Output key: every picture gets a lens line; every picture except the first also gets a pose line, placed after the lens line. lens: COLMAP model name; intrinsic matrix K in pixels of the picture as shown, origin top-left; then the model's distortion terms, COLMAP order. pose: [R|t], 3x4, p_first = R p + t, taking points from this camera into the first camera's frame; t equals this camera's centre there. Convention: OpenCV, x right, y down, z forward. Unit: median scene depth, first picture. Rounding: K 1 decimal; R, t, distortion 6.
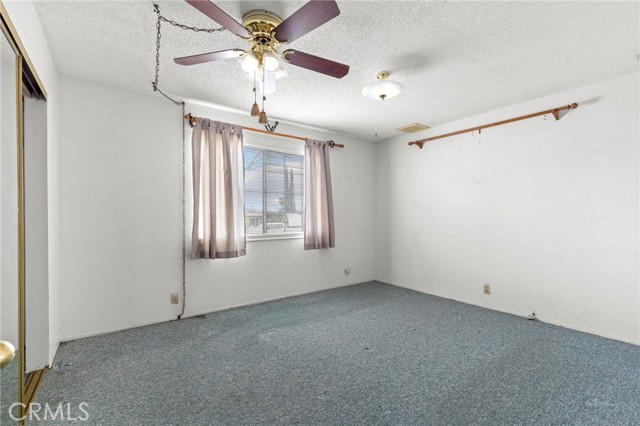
lens RADIAL K [[290.2, 0, 321.9], [0, 290.2, 213.9], [0, 0, 1]] dist [0.010478, -0.000476]
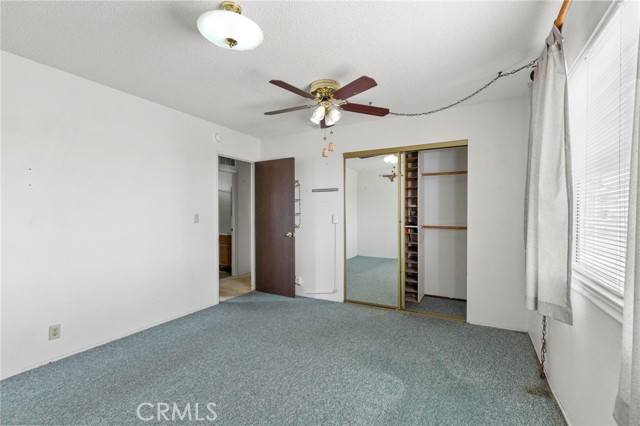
lens RADIAL K [[290.2, 0, 321.9], [0, 290.2, 213.9], [0, 0, 1]] dist [0.010478, -0.000476]
pose [[-0.905683, -0.000136, -0.423955, 0.353483], [0.001900, 0.999989, -0.004380, -0.019735], [0.423951, -0.004772, -0.905673, 1.957219]]
